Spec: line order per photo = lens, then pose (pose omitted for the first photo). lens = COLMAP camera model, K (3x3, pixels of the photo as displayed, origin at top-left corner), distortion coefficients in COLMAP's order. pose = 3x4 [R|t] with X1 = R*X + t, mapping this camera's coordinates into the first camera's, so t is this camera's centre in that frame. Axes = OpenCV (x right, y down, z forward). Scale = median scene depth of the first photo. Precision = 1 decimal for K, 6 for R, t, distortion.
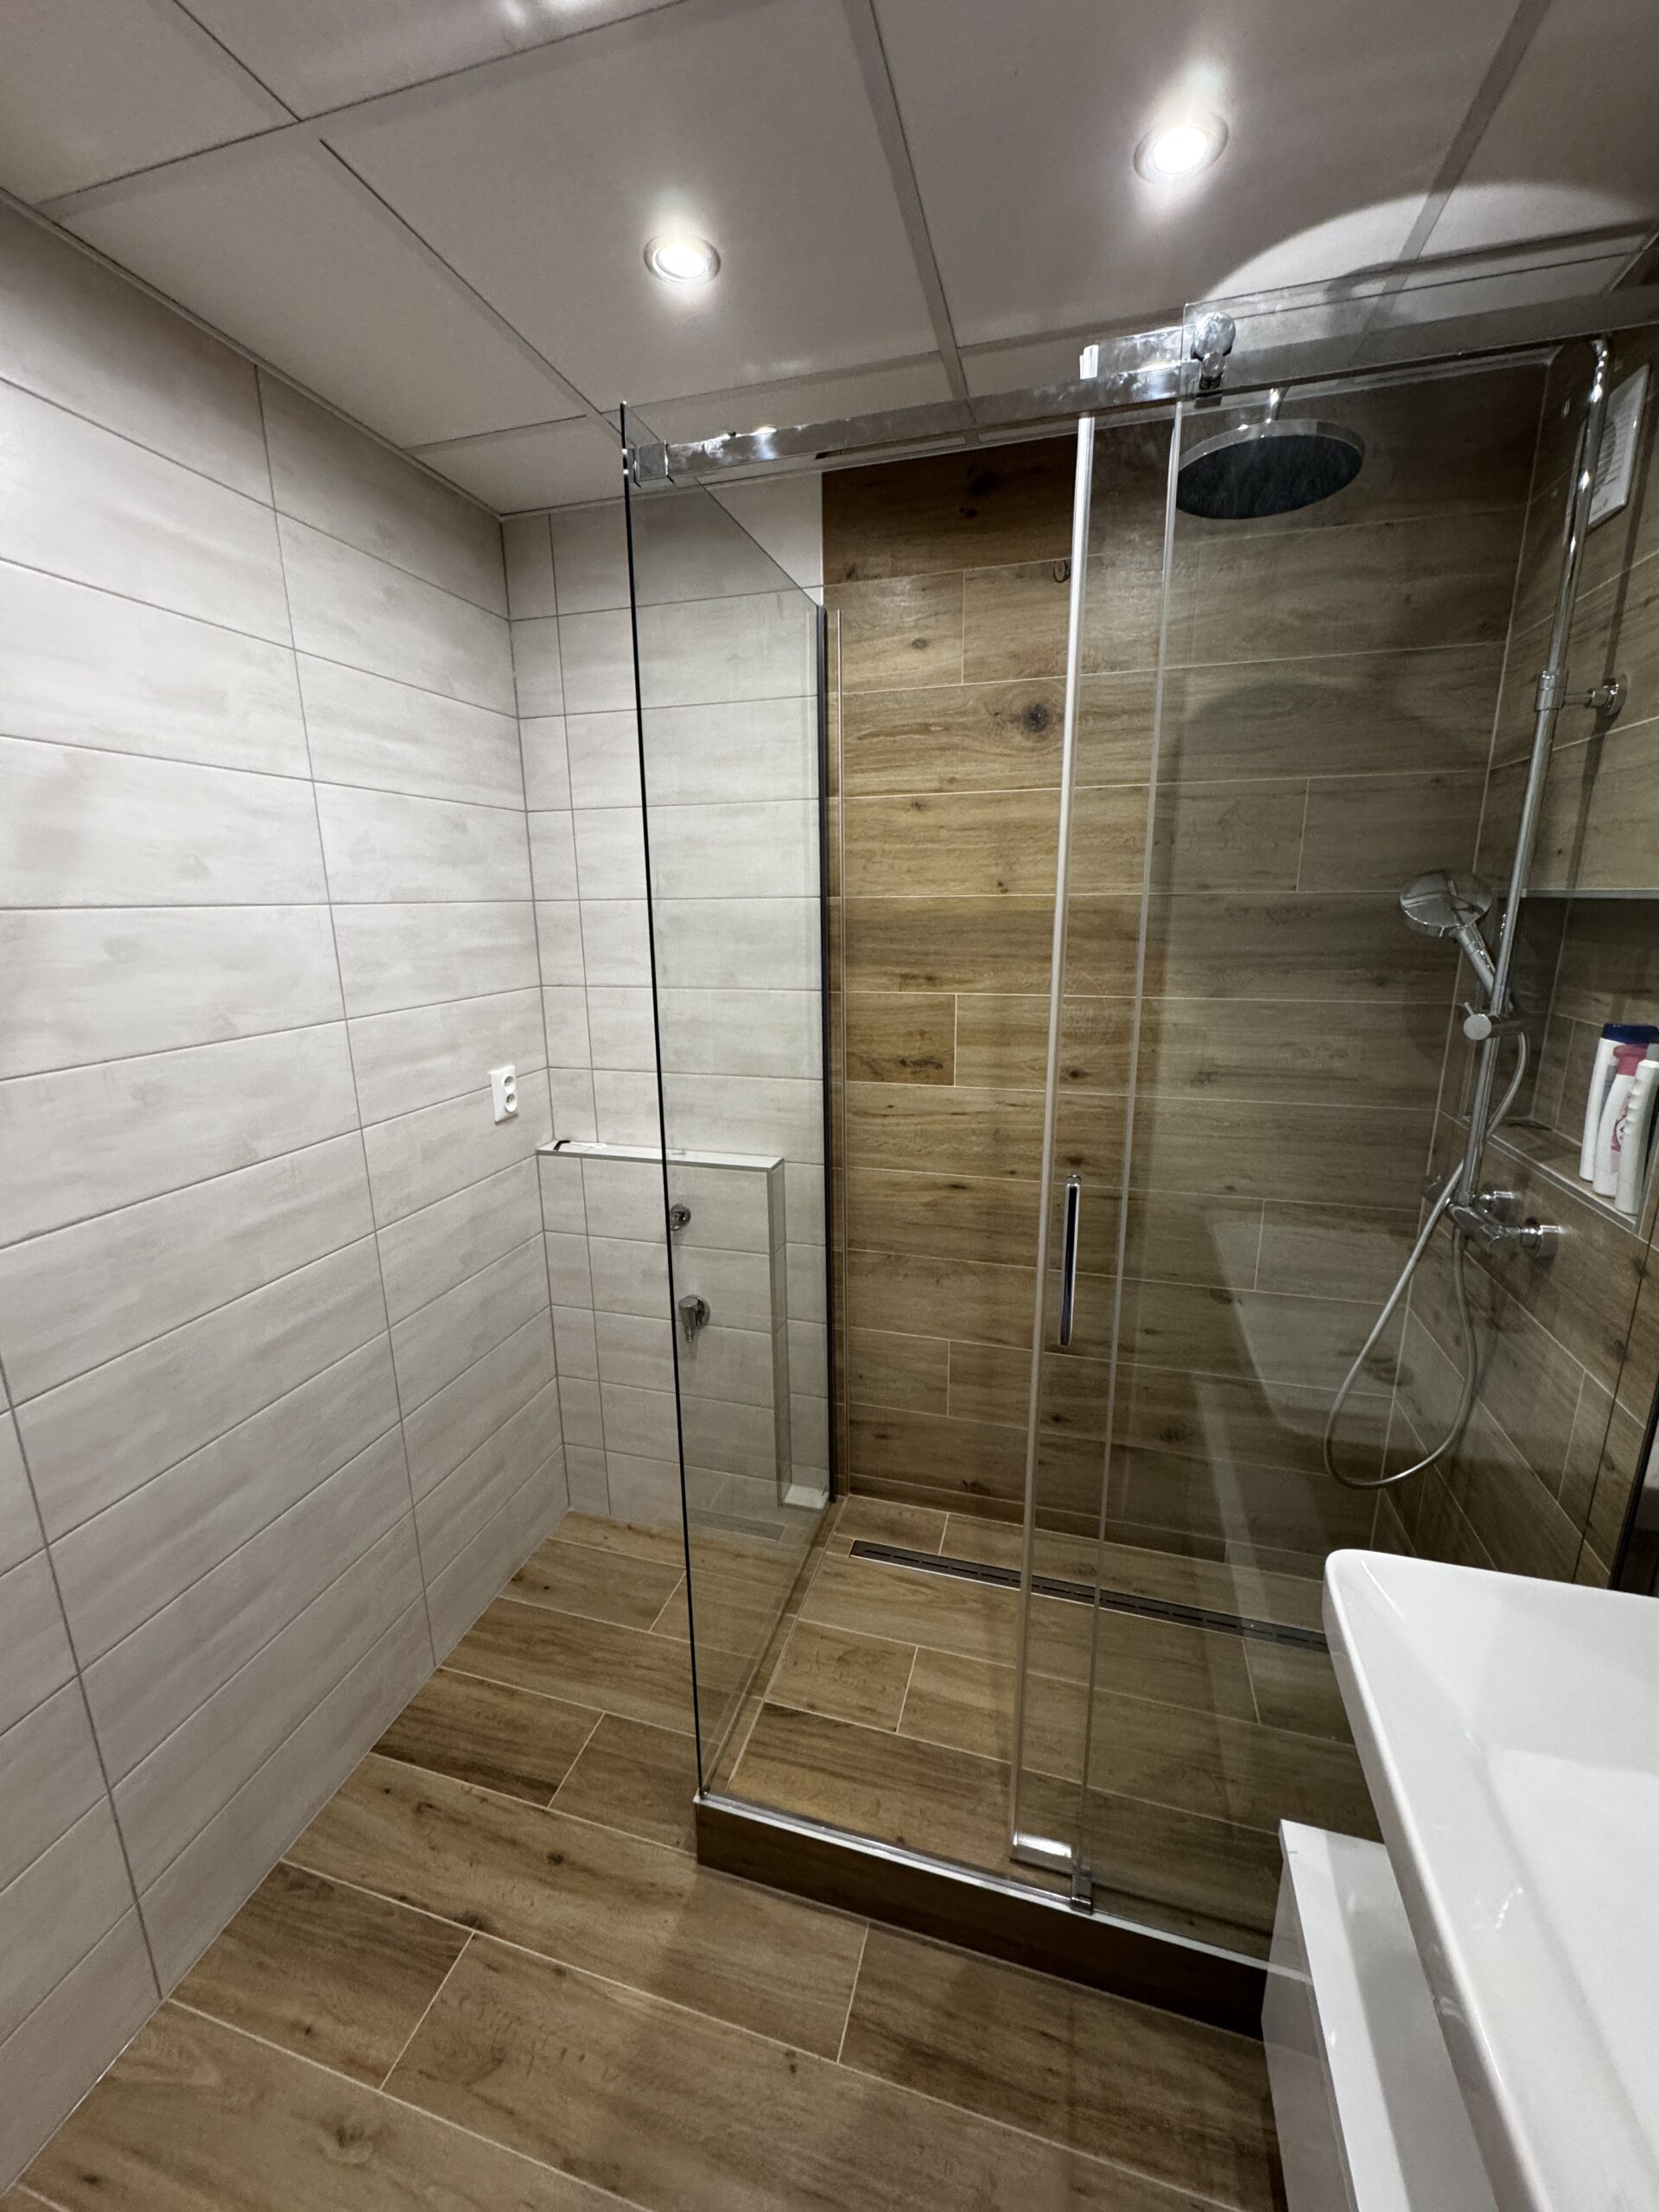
lens RADIAL K [[879.8, 0, 835.0], [0, 879.8, 1104.5], [0, 0, 1]] dist [-0.001367, 0.000149]
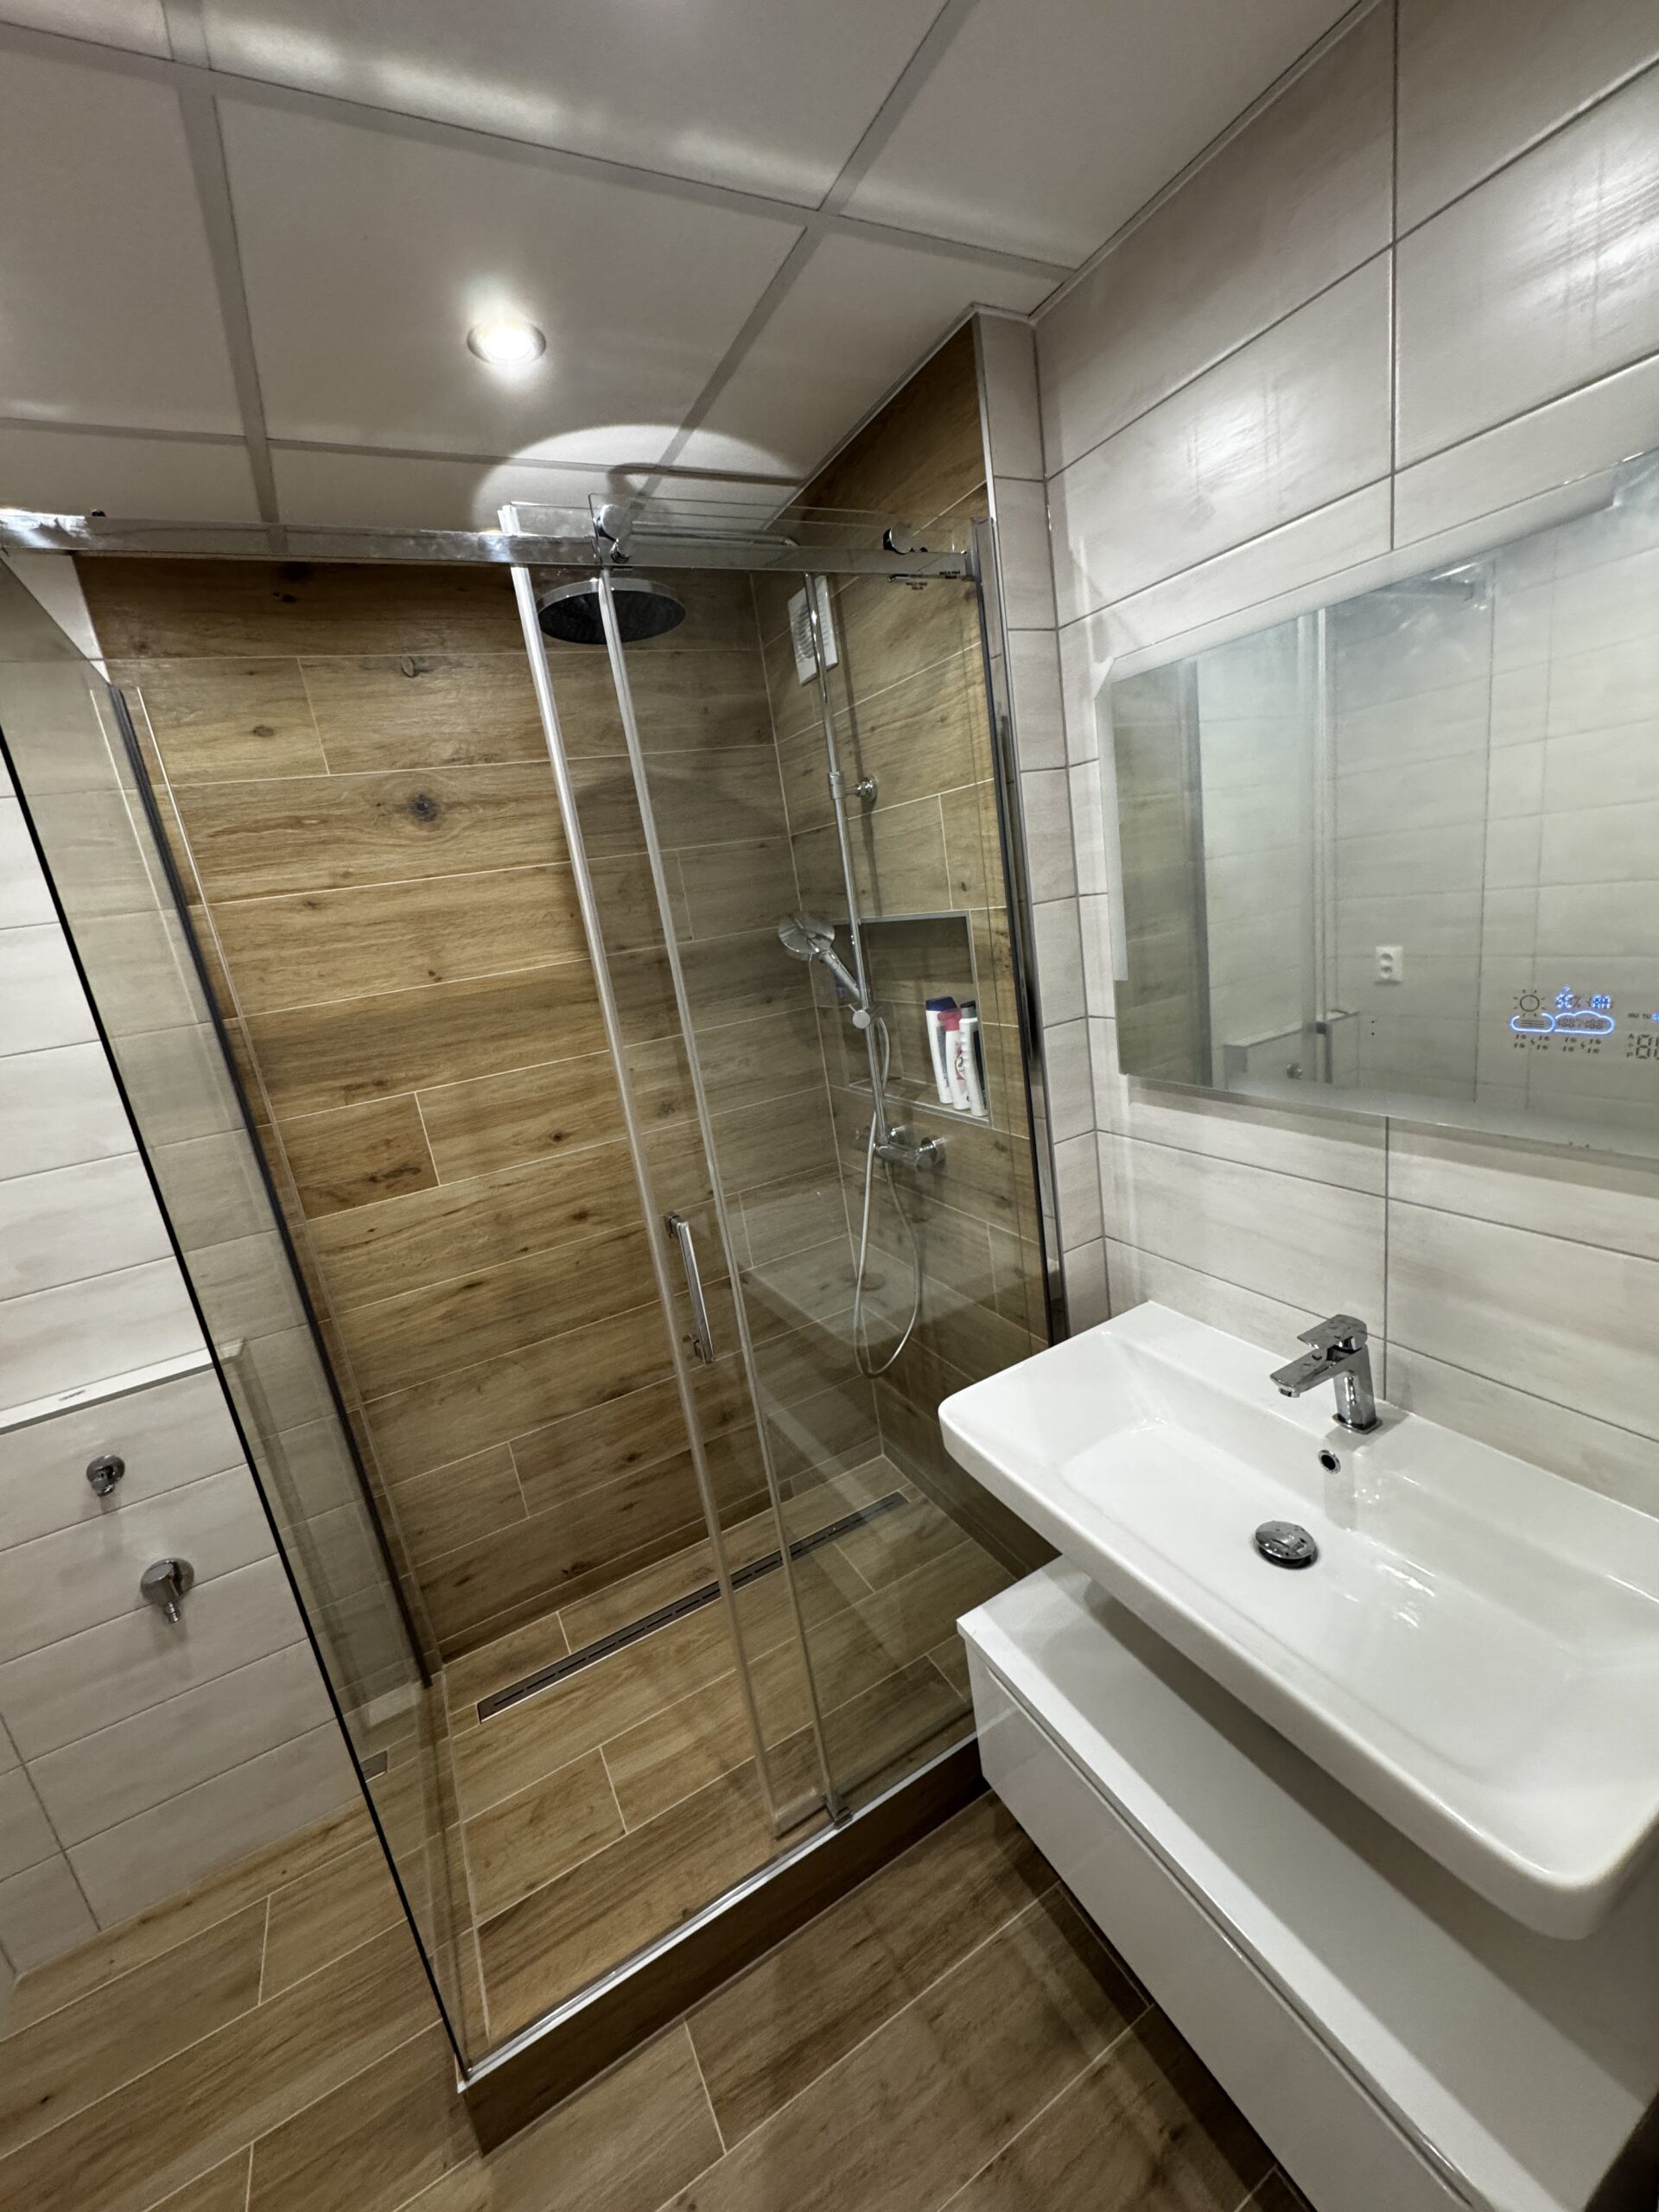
lens RADIAL K [[879.8, 0, 835.0], [0, 879.8, 1104.5], [0, 0, 1]] dist [-0.001367, 0.000149]
pose [[0.703794, -0.257633, 0.662042, -0.180801], [0.293430, 0.954135, 0.059366, -0.038235], [-0.646973, 0.152481, 0.747112, 0.003003]]
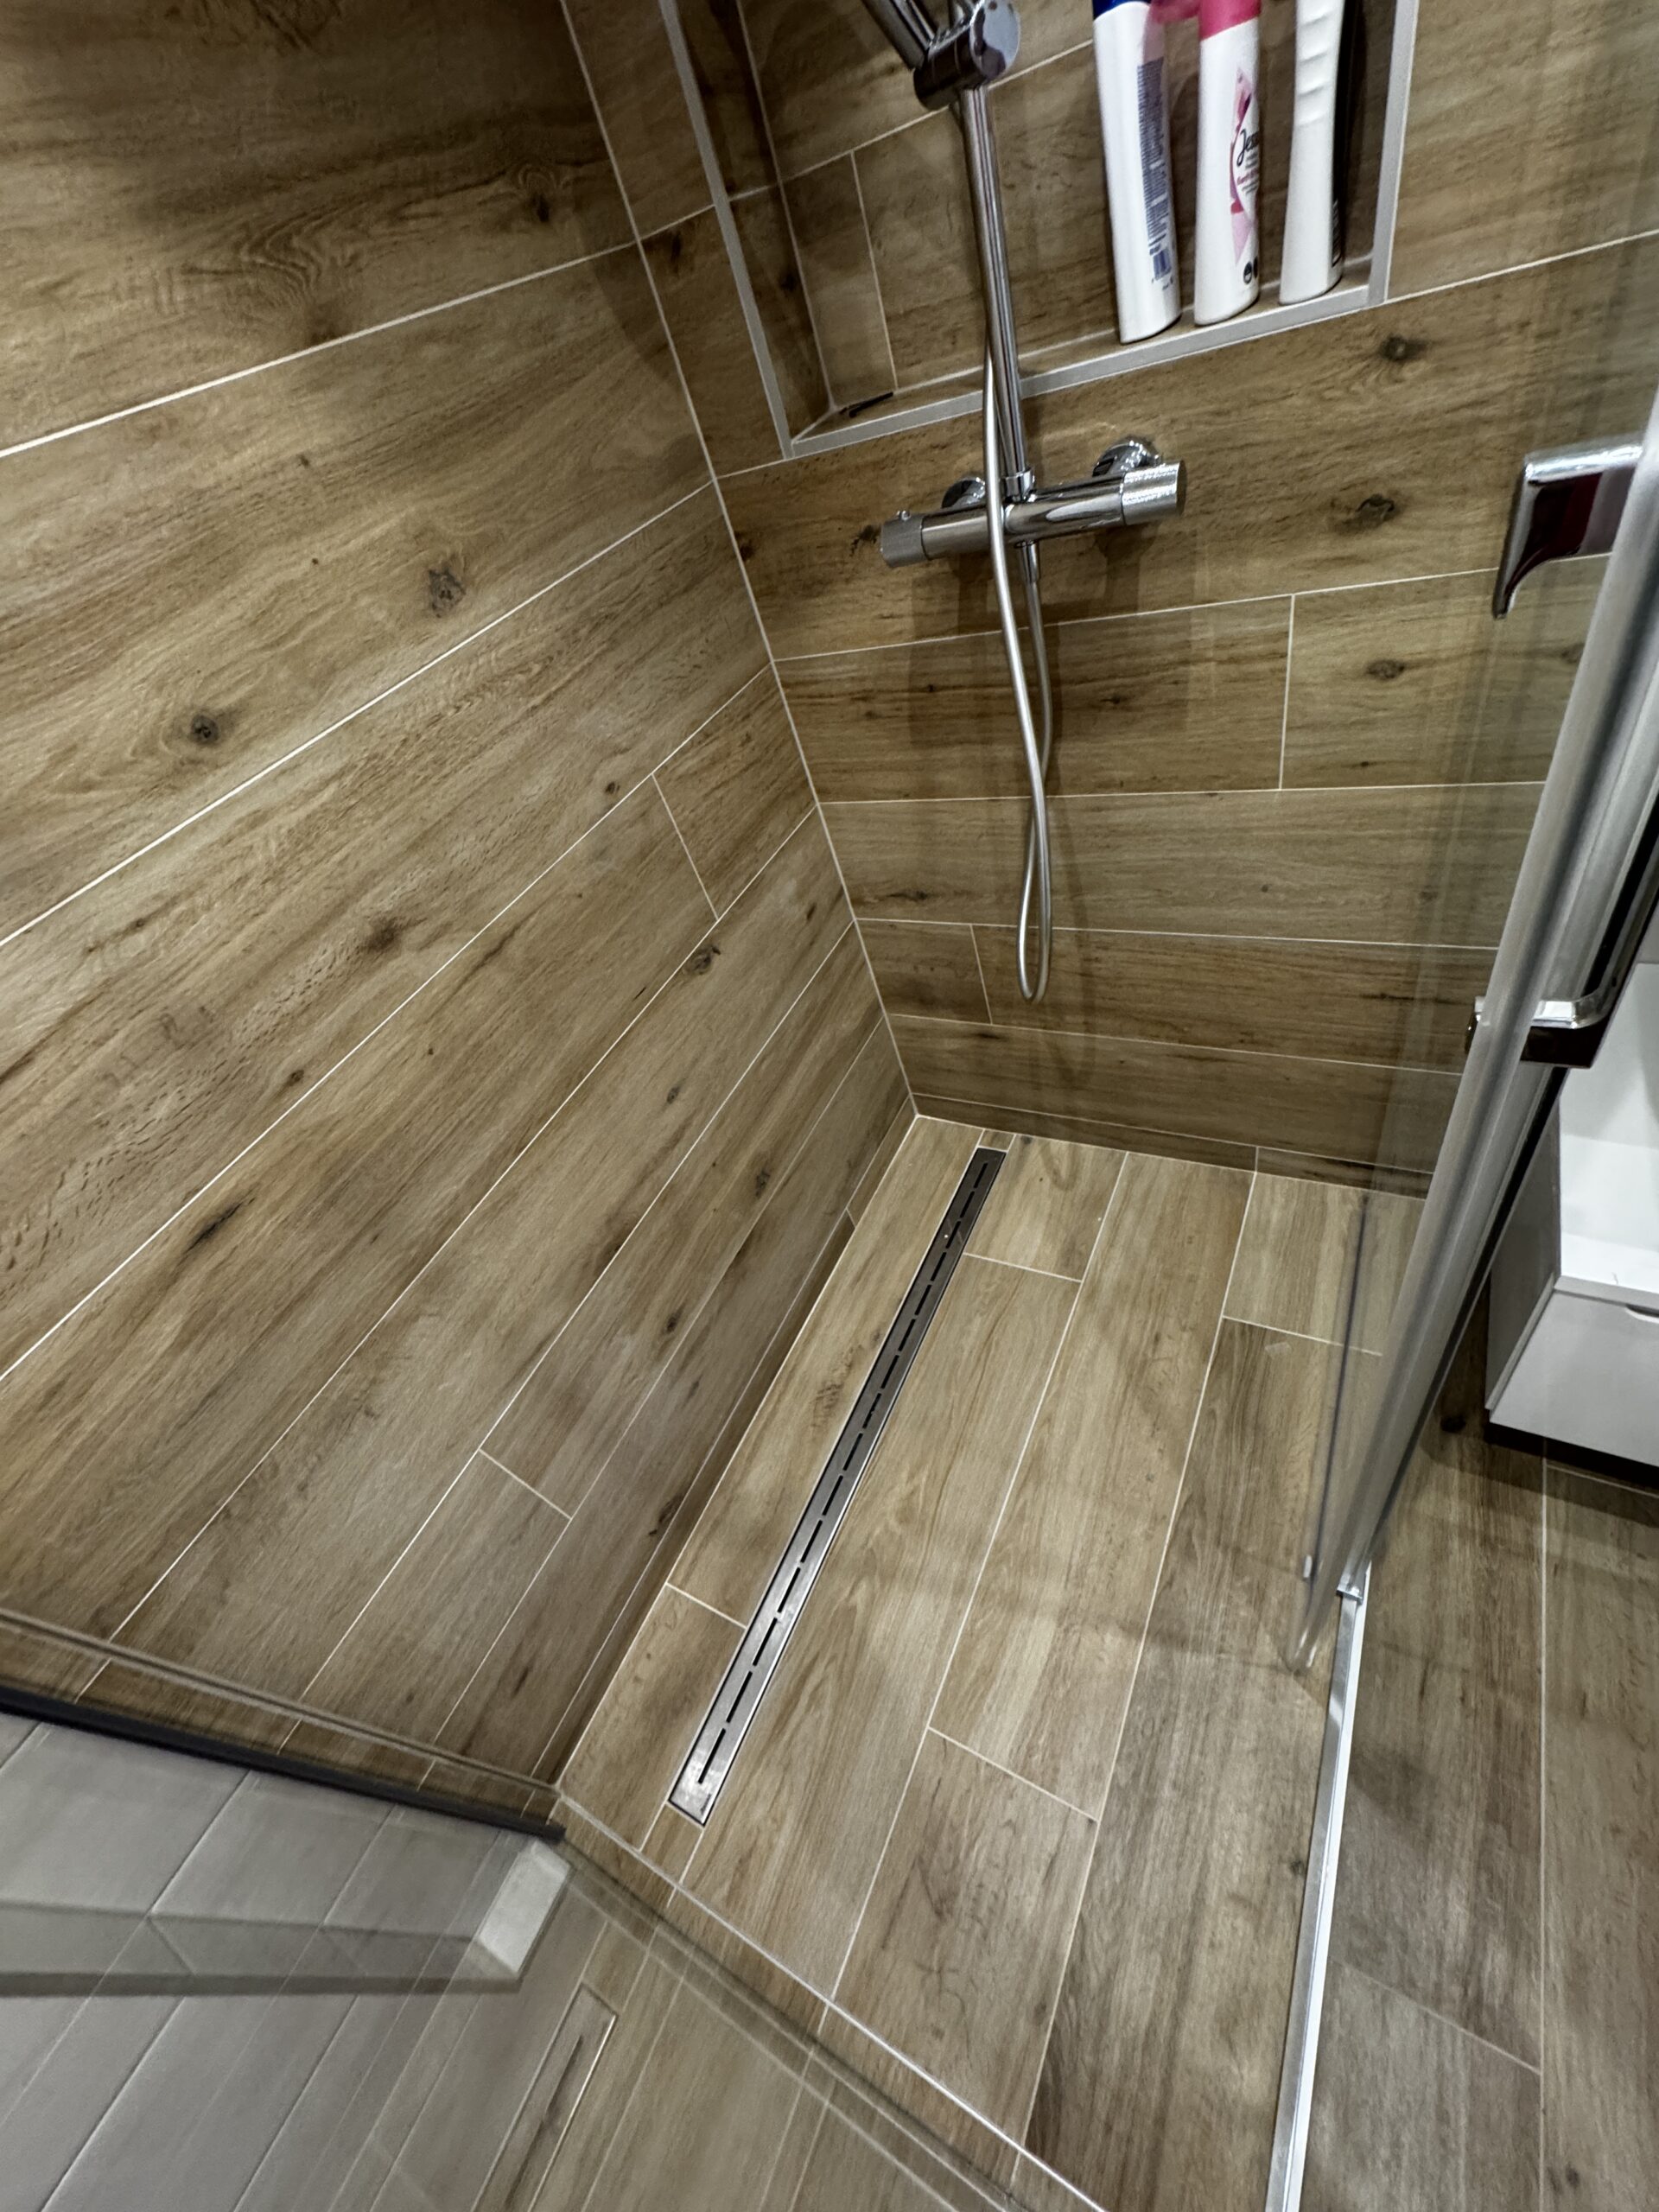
lens RADIAL K [[883.0, 0, 835.0], [0, 883.0, 1106.2], [0, 0, 1]] dist [-0.000468, -0.000122]
pose [[0.188735, -0.722344, 0.665280, -0.009329], [0.488111, 0.656849, 0.574715, -0.017460], [-0.852131, 0.216261, 0.476554, 0.681361]]
